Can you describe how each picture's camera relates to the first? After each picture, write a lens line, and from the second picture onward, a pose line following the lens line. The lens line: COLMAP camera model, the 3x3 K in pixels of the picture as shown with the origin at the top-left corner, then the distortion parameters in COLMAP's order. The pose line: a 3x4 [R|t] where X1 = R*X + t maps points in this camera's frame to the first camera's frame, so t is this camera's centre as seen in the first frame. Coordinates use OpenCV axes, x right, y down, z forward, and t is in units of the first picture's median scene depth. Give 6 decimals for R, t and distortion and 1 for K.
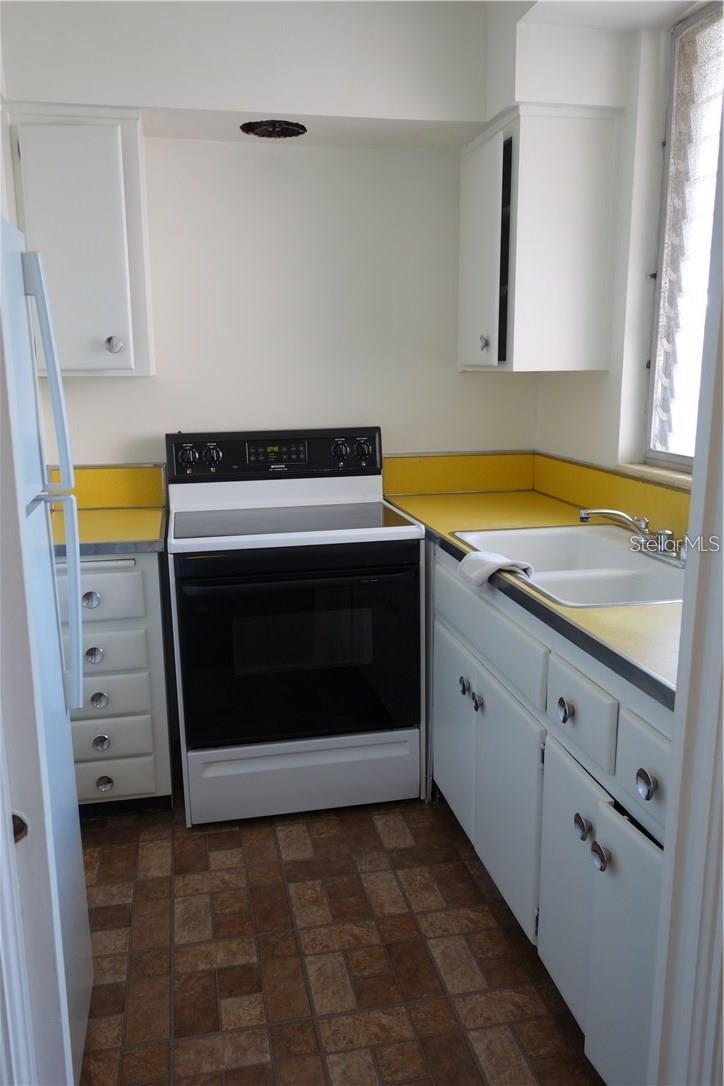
lens RADIAL K [[866.9, 0, 362.0], [0, 866.9, 543.0], [0, 0, 1]] dist [-0.006722, -0.006402]
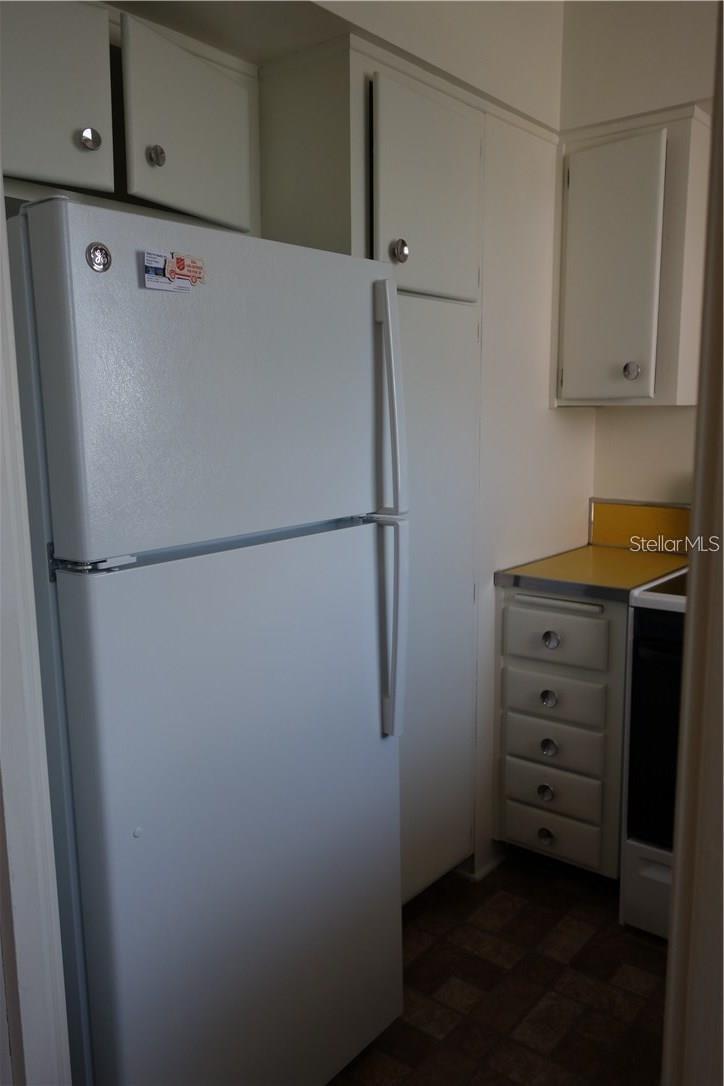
lens RADIAL K [[859.4, 0, 362.0], [0, 859.4, 543.0], [0, 0, 1]] dist [0.001552, -0.000529]
pose [[0.624435, 0.120360, -0.771748, 0.264707], [-0.154671, 0.987544, 0.028867, -0.033105], [0.765609, 0.101342, 0.635273, 0.230092]]
